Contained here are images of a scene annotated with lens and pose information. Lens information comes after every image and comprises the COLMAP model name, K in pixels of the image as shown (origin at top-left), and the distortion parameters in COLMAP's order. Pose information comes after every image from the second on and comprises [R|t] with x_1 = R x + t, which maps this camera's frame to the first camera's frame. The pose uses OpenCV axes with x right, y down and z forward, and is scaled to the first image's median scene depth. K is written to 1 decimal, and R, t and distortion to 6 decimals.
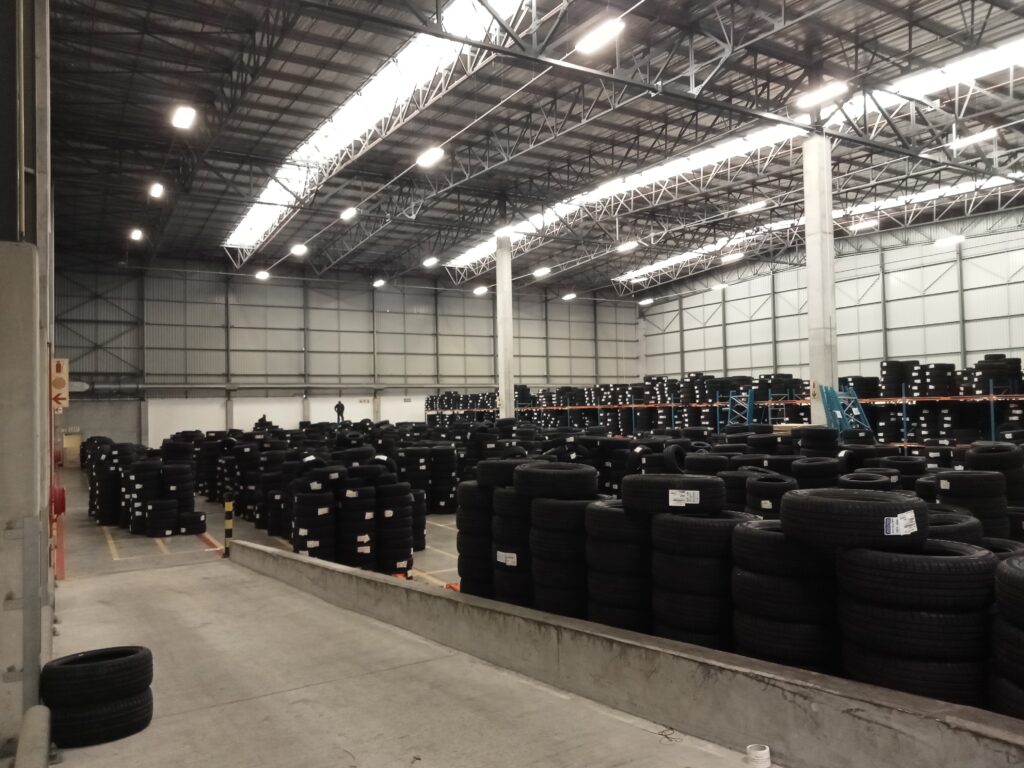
lens RADIAL K [[759.8, 0, 510.0], [0, 759.8, 384.4], [0, 0, 1]] dist [0.004064, 0.005463]
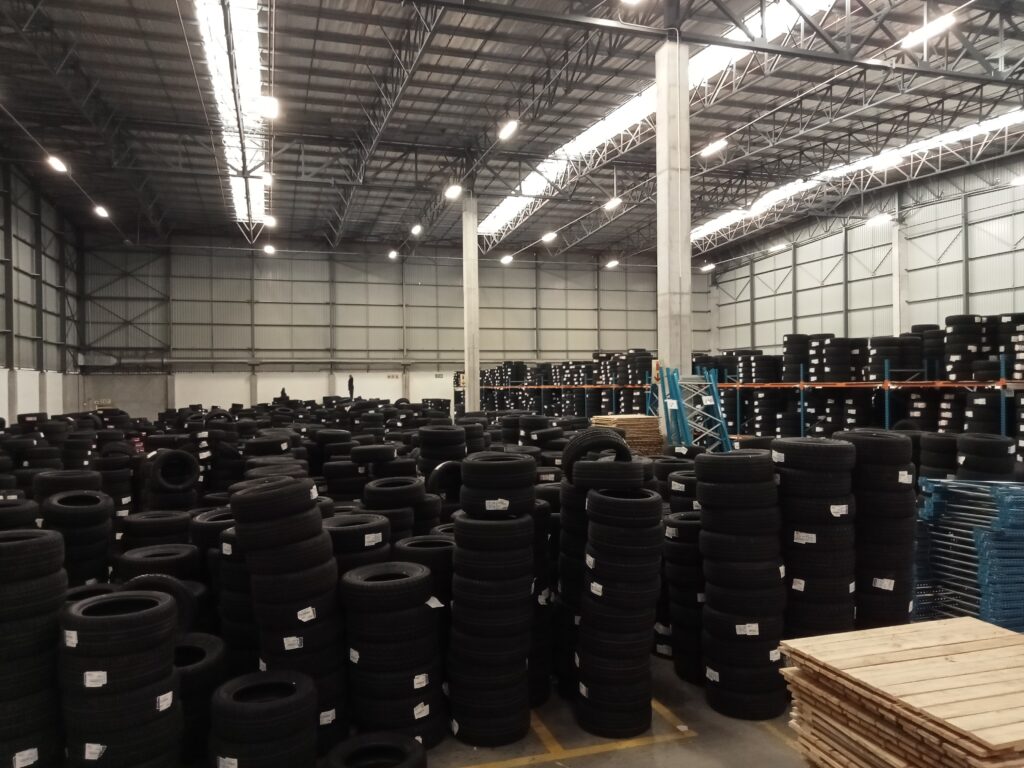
lens RADIAL K [[759.8, 0, 510.1], [0, 759.8, 386.1], [0, 0, 1]] dist [0.004064, 0.005463]
pose [[0.975025, 0.011054, -0.221818, 0.196990], [-0.002723, 0.999280, 0.037830, -0.003554], [0.222076, -0.036281, 0.974354, 0.094642]]
